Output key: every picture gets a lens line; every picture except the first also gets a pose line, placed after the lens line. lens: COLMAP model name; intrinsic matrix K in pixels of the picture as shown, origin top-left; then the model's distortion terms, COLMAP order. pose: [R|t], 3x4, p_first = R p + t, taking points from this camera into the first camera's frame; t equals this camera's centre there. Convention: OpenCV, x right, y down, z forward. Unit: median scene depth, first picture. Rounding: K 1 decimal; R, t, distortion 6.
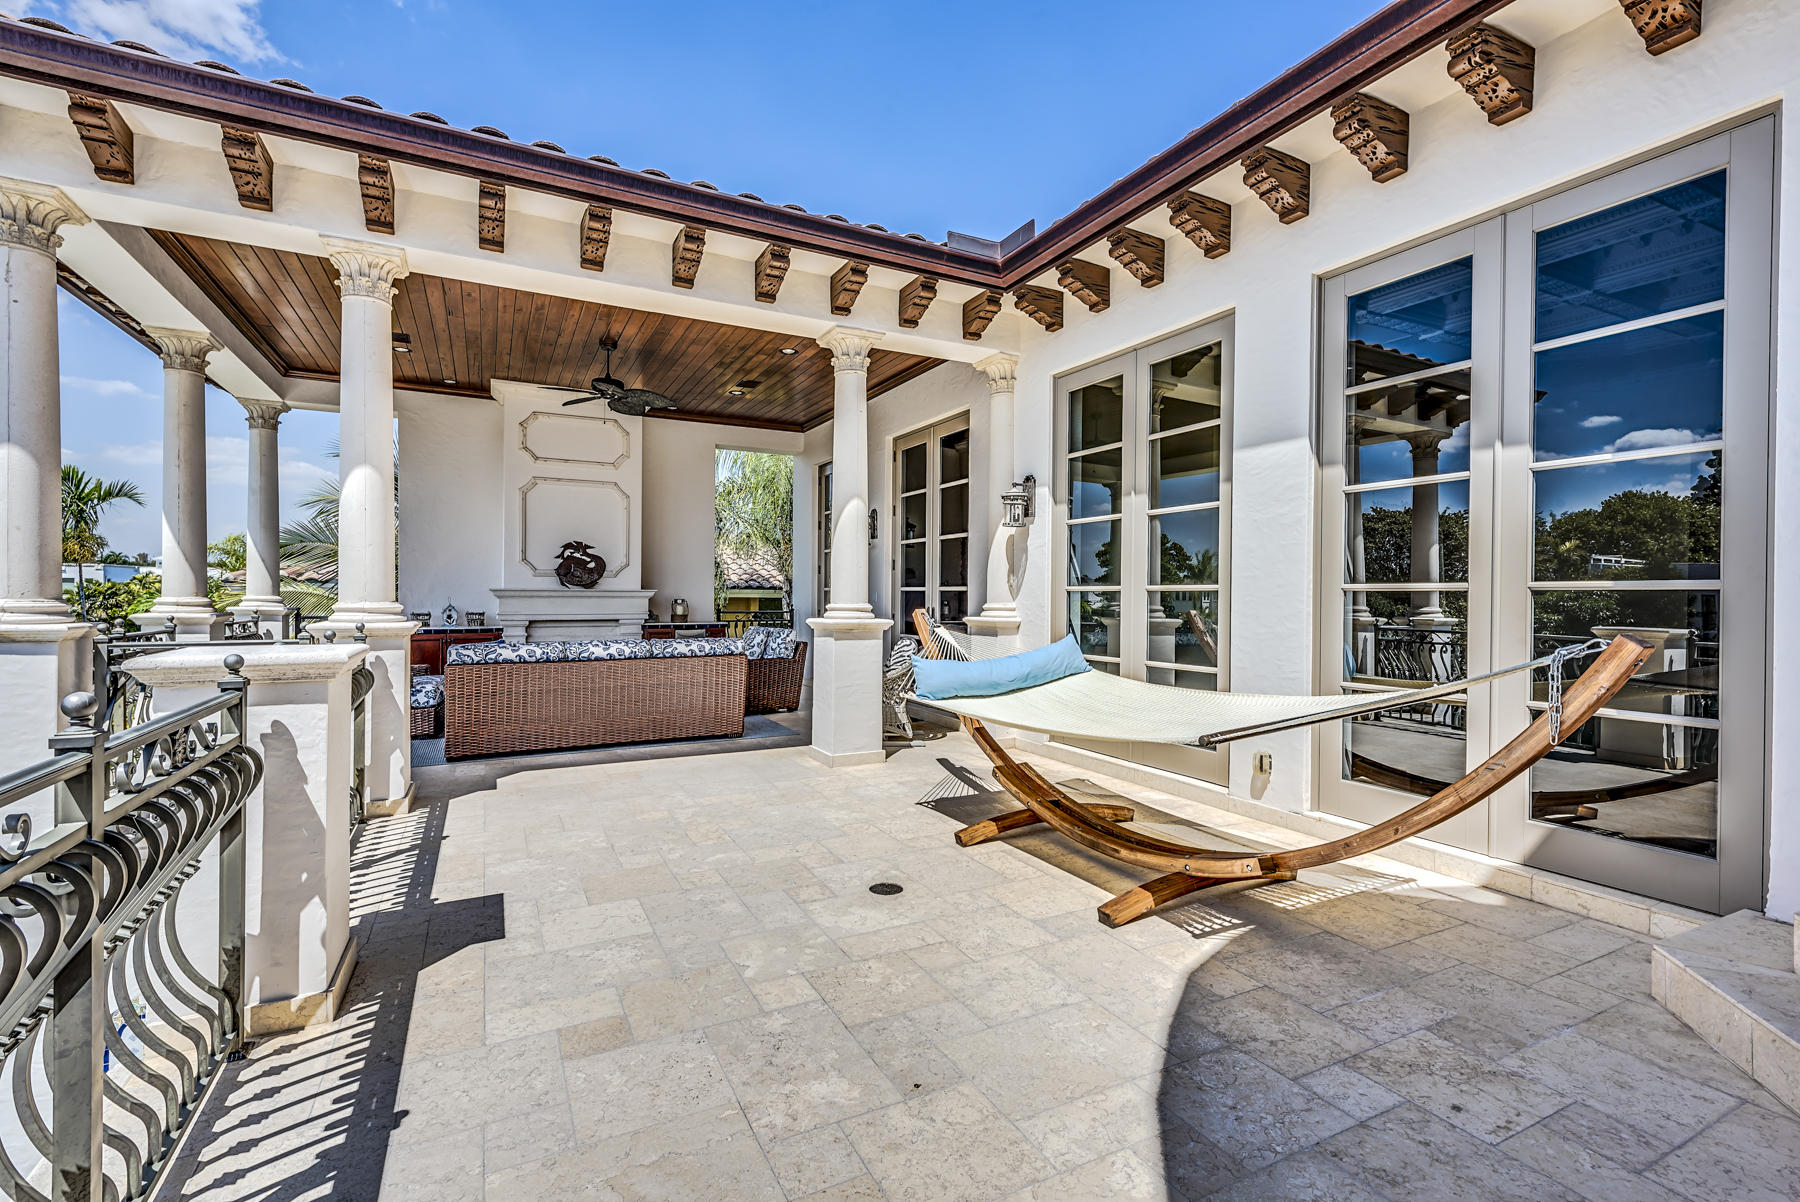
lens RADIAL K [[803.3, 0, 900.0], [0, 803.3, 601.0], [0, 0, 1]] dist [0.000542, 0.000121]
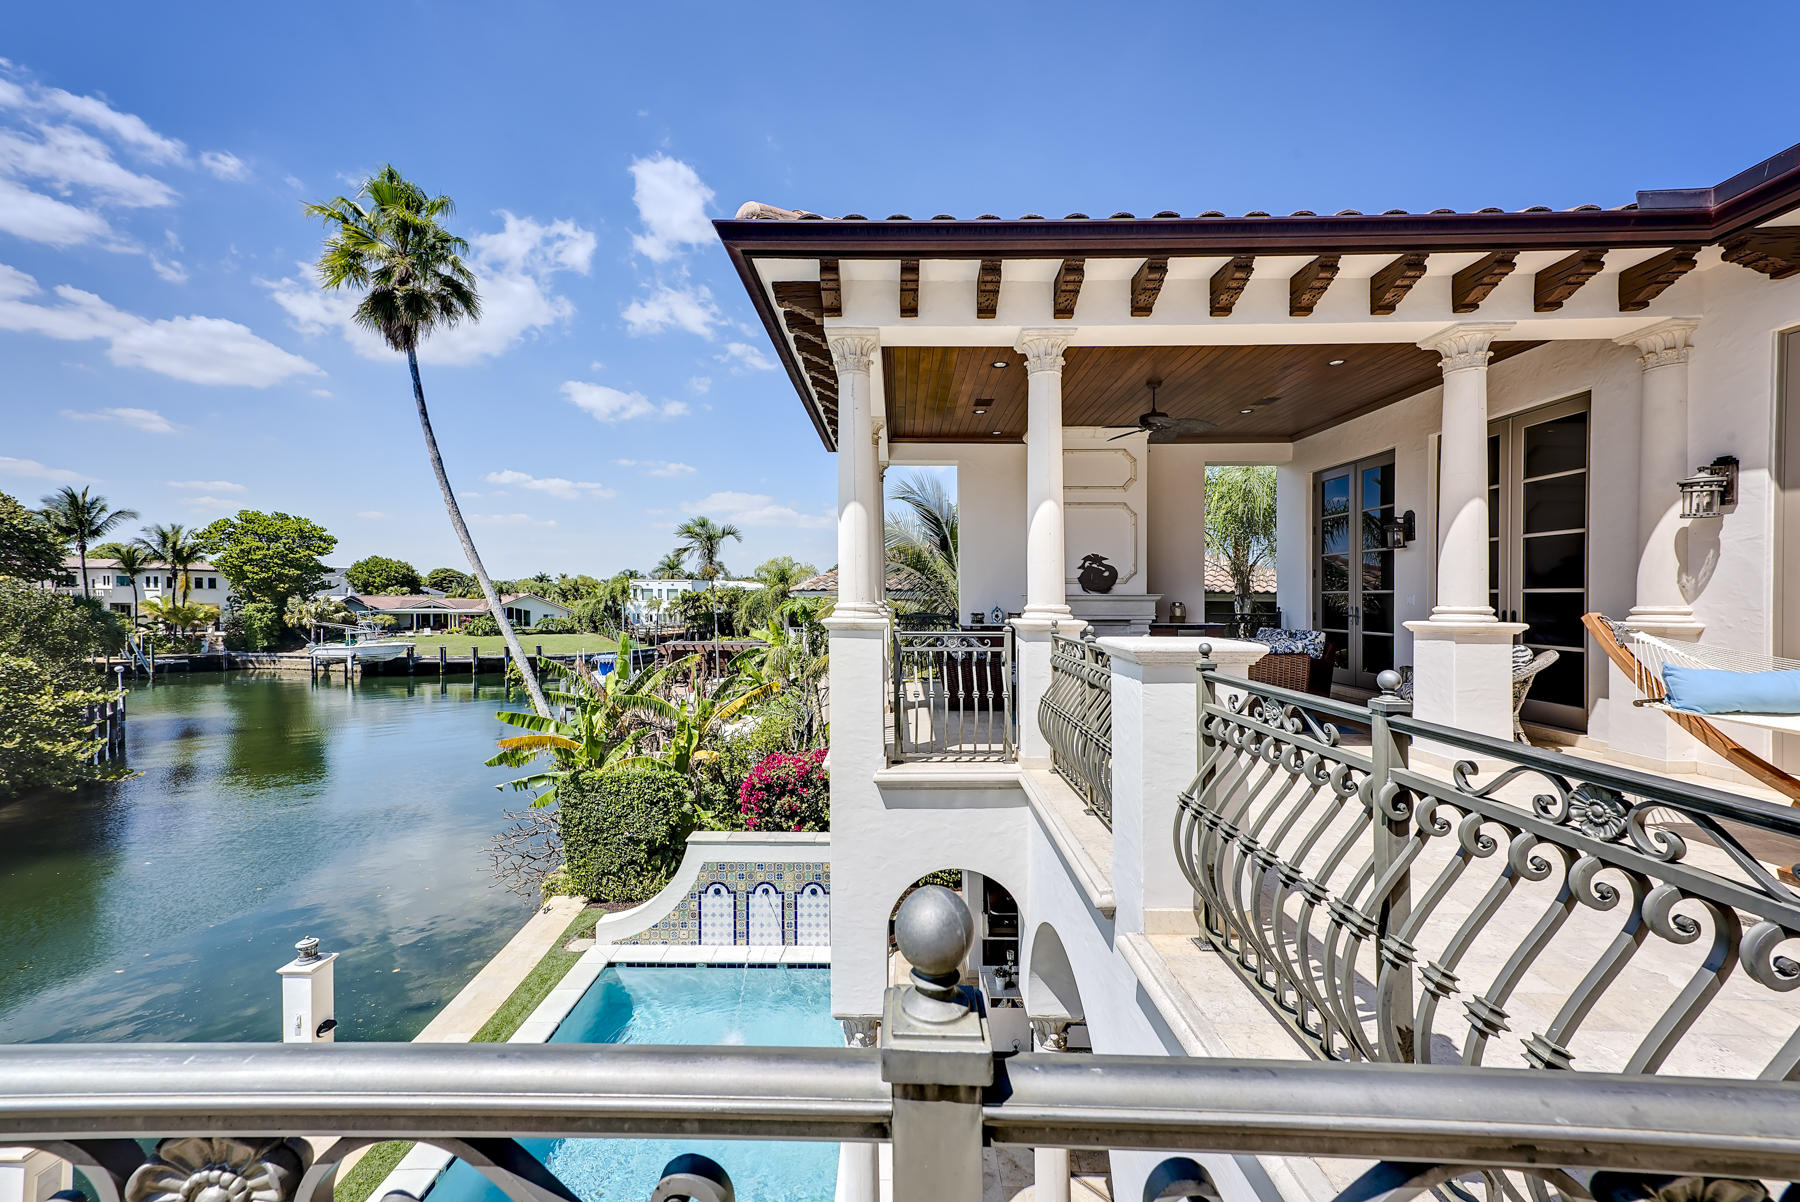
lens RADIAL K [[738.1, 0, 899.6], [0, 738.1, 616.6], [0, 0, 1]] dist [0.022438, -0.000103]
pose [[0.887817, -0.000474, -0.460196, -0.237864], [0.007868, 0.999869, 0.014150, -0.004315], [0.460129, -0.016184, 0.887705, -0.116929]]
